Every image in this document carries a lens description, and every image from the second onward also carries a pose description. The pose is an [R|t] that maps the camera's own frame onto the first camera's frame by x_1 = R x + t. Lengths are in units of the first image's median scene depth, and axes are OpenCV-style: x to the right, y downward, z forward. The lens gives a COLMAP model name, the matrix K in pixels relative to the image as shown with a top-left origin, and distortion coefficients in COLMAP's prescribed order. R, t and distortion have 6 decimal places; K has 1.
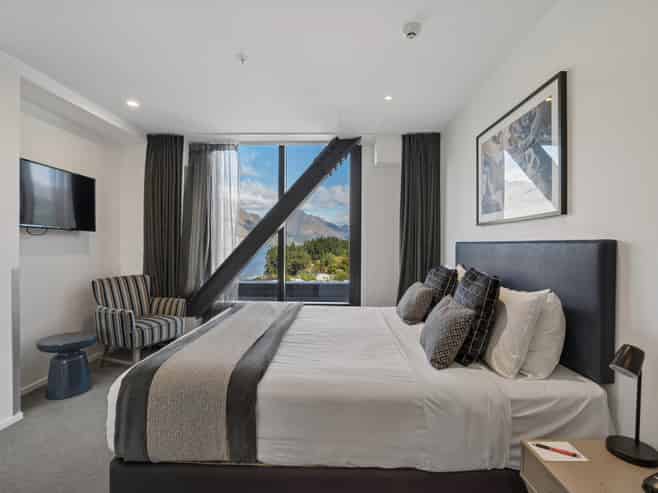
lens RADIAL K [[337.9, 0, 331.4], [0, 337.9, 240.3], [0, 0, 1]] dist [-0.020841, 0.000721]
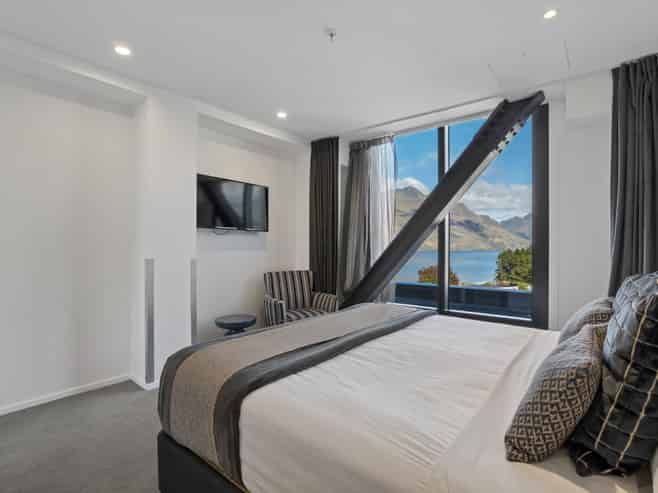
lens RADIAL K [[337.9, 0, 331.4], [0, 337.9, 240.3], [0, 0, 1]] dist [-0.020841, 0.000721]
pose [[0.791447, -0.014772, -0.611060, 0.169031], [0.008515, 0.999877, -0.013143, 0.019597], [0.611179, 0.005199, 0.791475, 0.168358]]
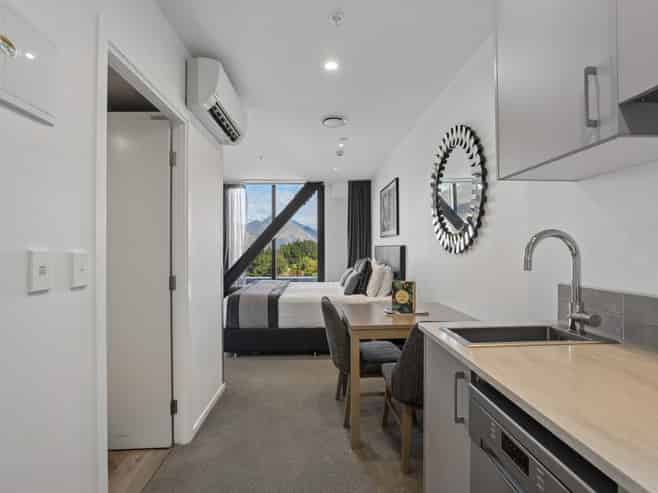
lens RADIAL K [[345.0, 0, 329.9], [0, 345.0, 248.9], [0, 0, 1]] dist [-0.004395, 0.000002]
pose [[0.997947, -0.009441, 0.063341, 0.010275], [0.008504, 0.999851, 0.015050, -0.007482], [-0.063473, -0.014480, 0.997878, -0.684386]]
